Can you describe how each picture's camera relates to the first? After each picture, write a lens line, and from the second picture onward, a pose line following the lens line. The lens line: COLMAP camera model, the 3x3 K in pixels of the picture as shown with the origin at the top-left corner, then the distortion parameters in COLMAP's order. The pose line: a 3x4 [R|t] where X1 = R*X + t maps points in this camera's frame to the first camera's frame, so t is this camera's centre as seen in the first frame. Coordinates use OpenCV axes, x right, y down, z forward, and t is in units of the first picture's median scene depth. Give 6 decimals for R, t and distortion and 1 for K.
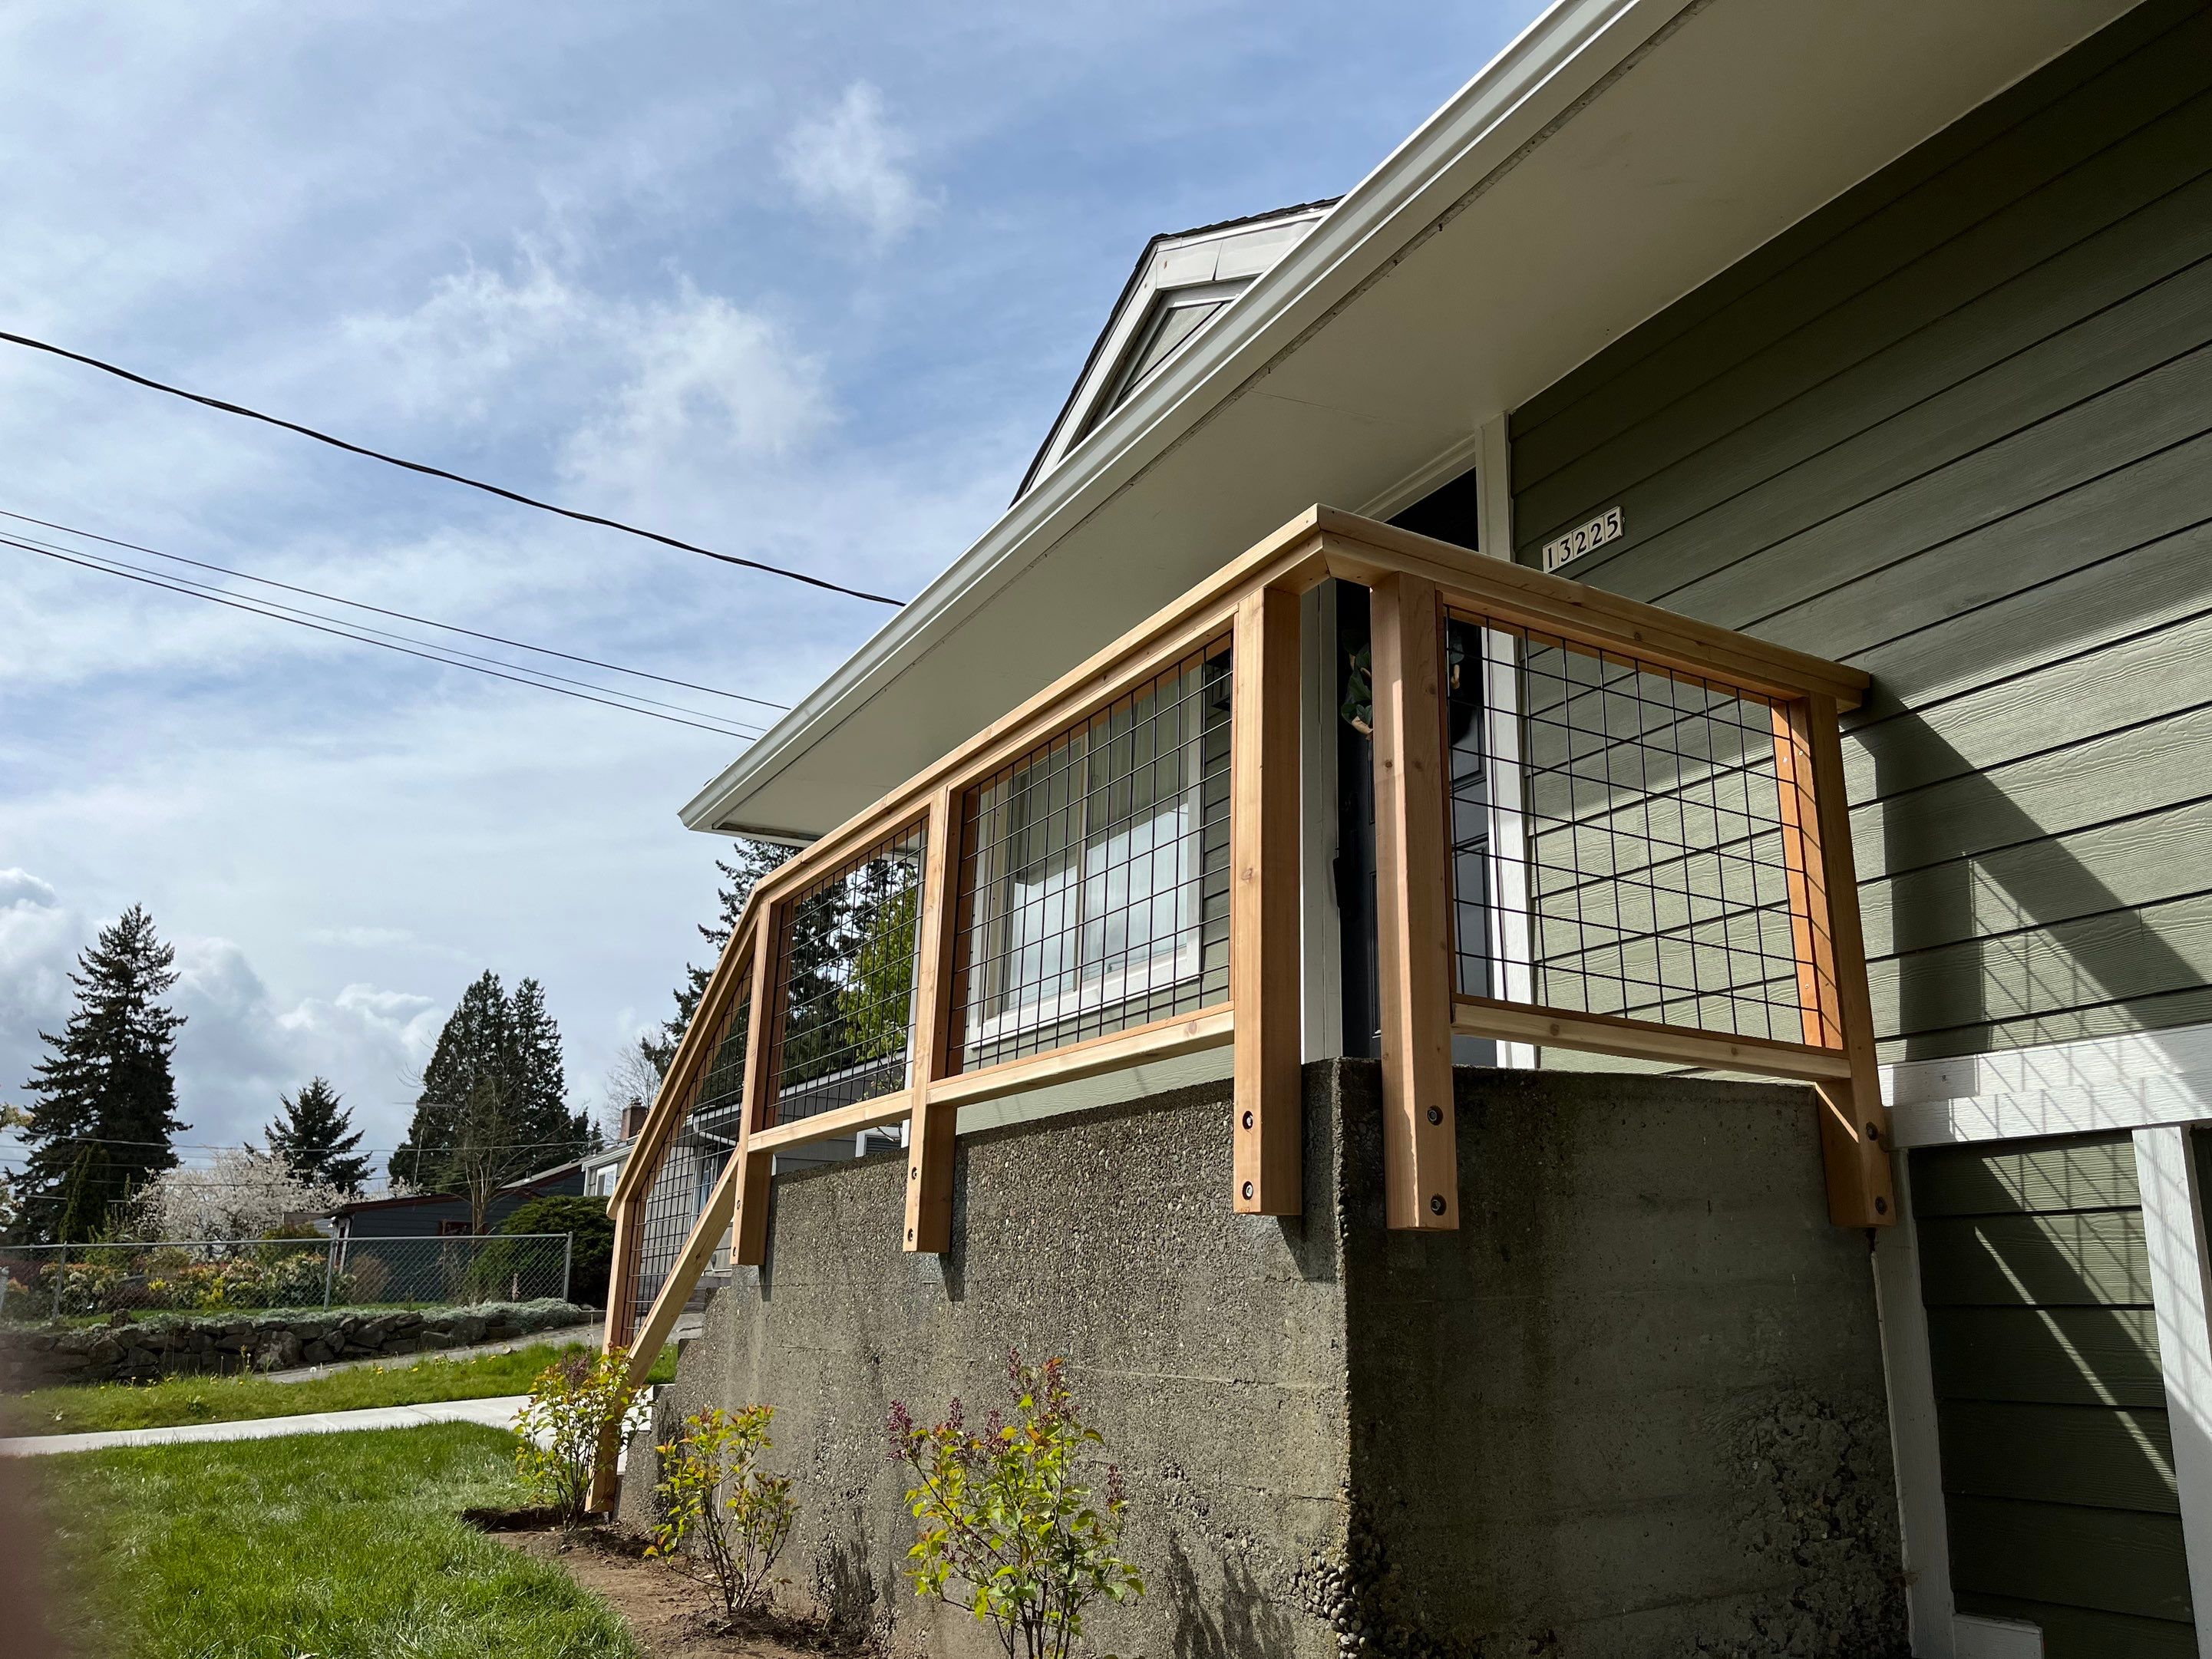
lens RADIAL K [[1669.8, 0, 1117.7], [0, 1669.8, 837.8], [0, 0, 1]] dist [0.064671, -0.086679]
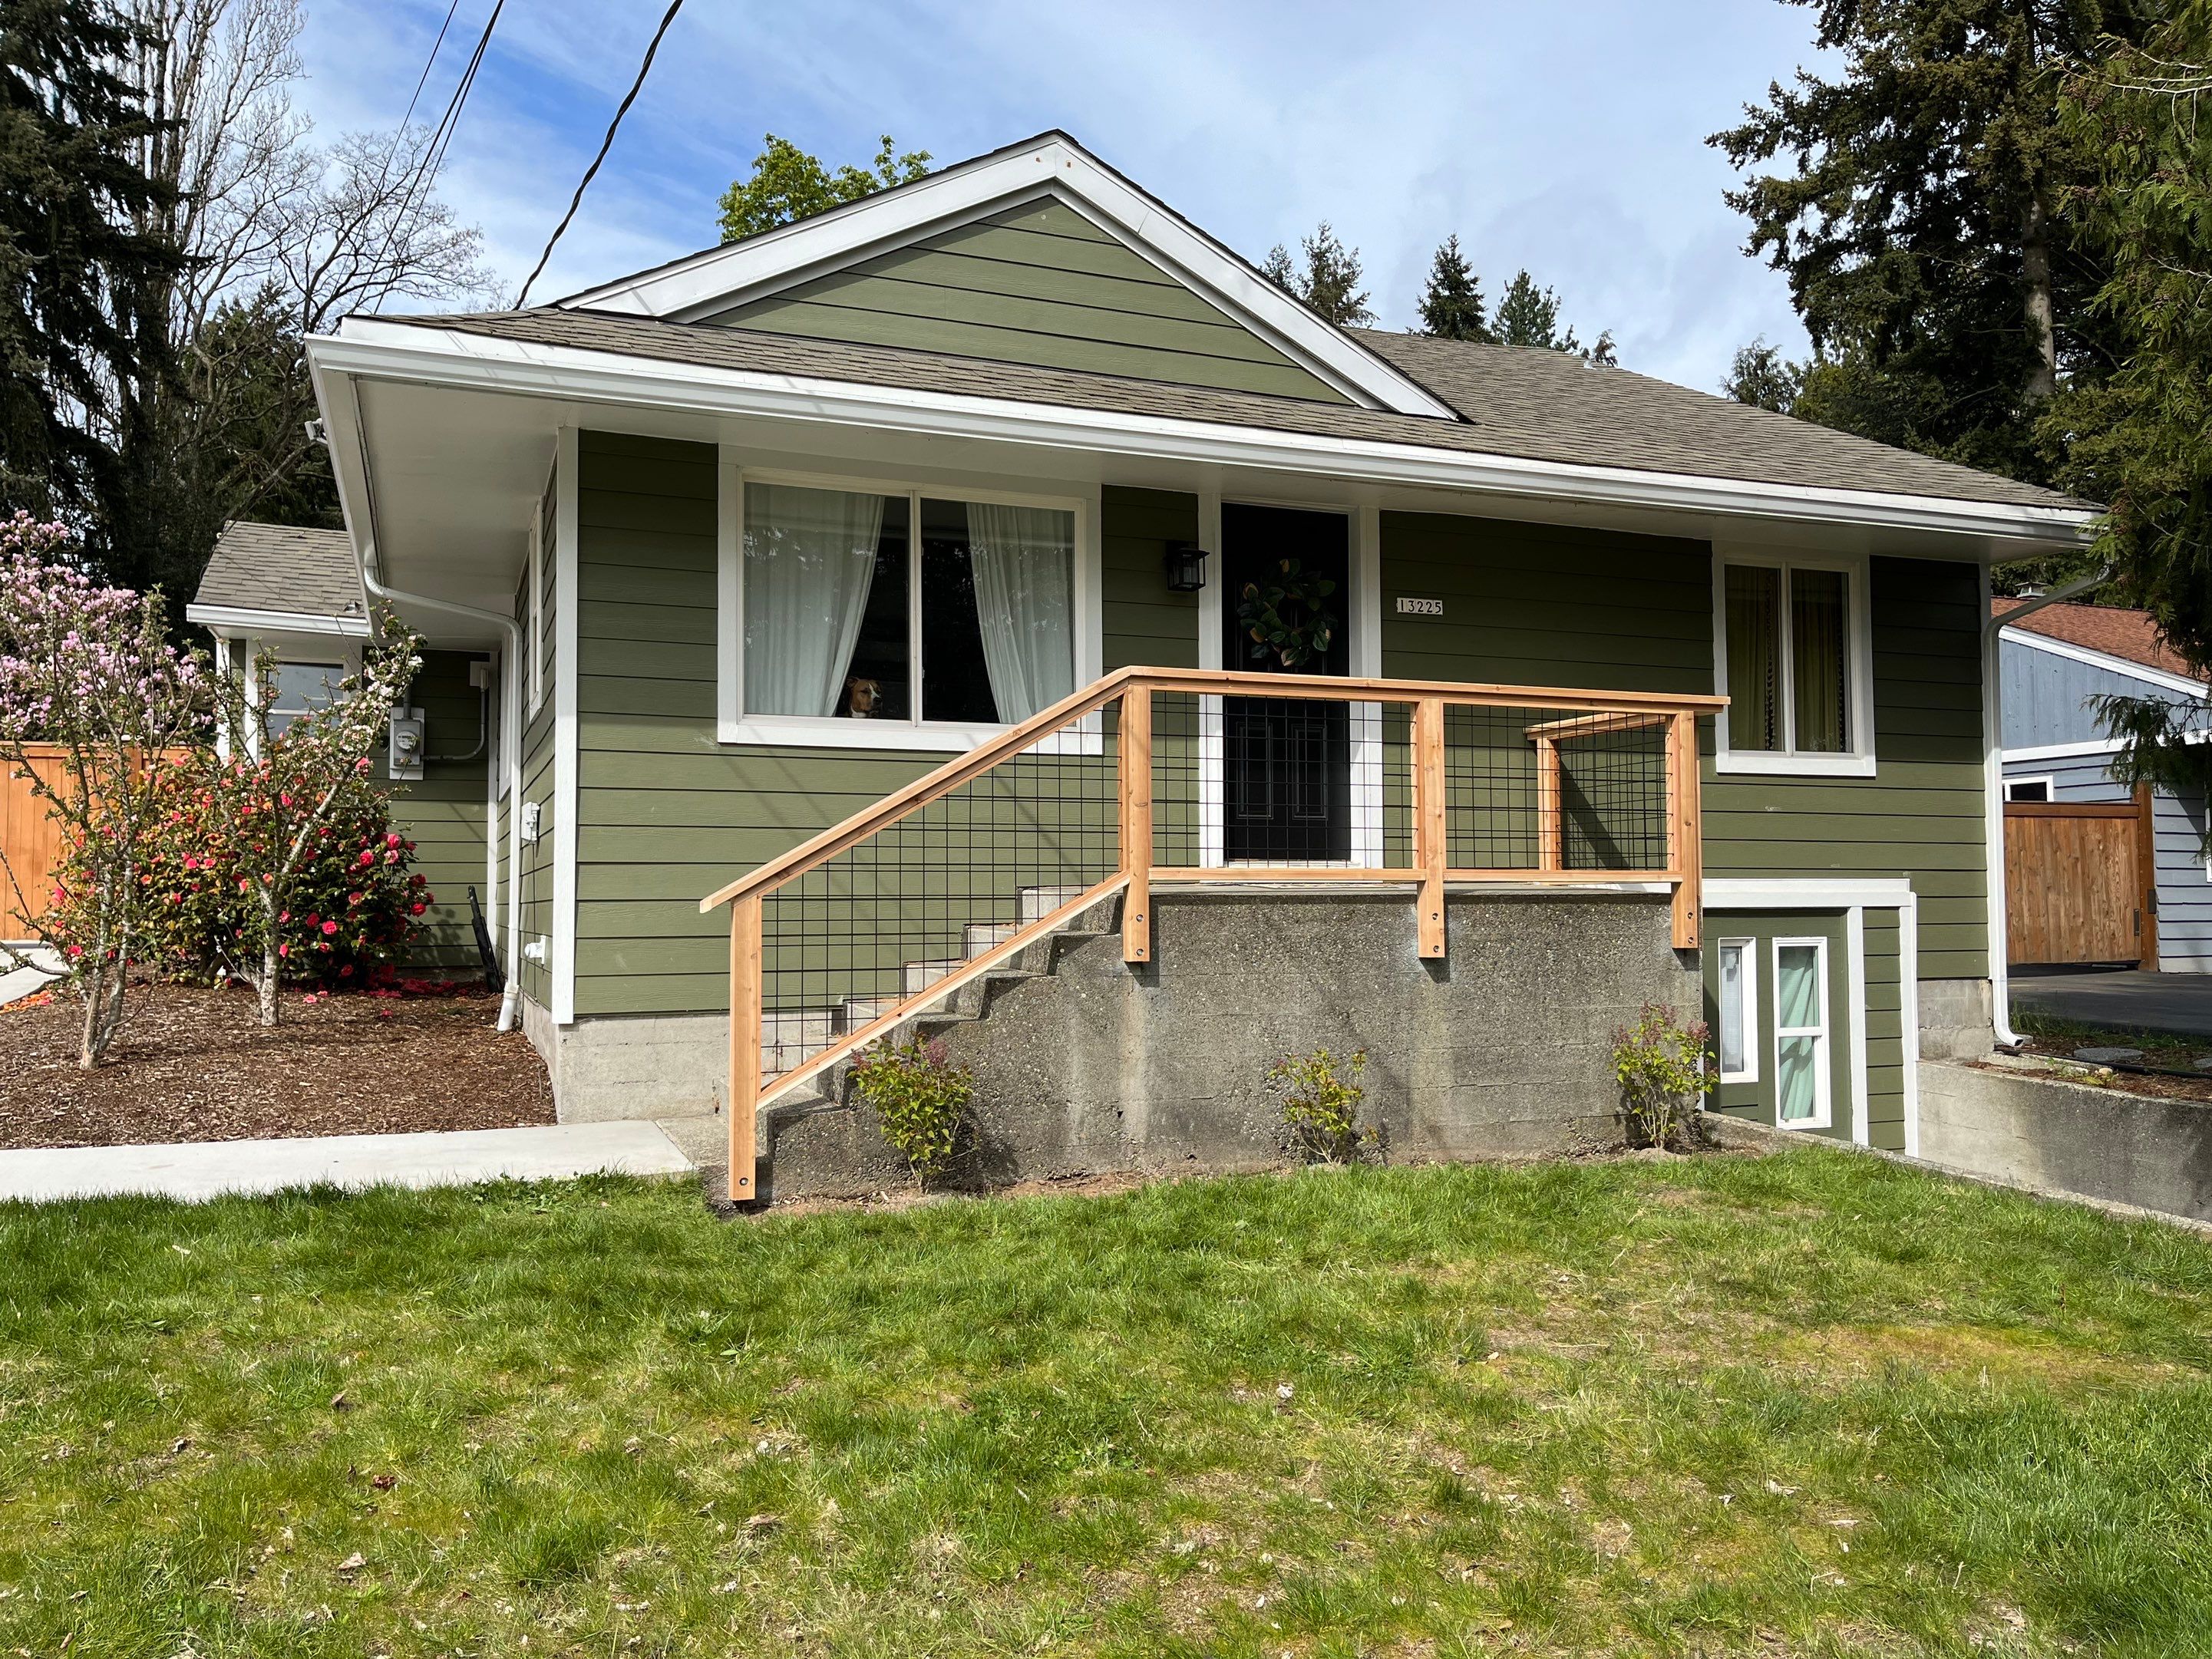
lens RADIAL K [[1669.8, 0, 1107.0], [0, 1669.8, 836.8], [0, 0, 1]] dist [0.064671, -0.086679]
pose [[0.129147, 0.020235, 0.991419, -2.428023], [-0.271186, 0.962399, 0.015683, 0.225419], [-0.953823, -0.270884, 0.129779, 1.374613]]
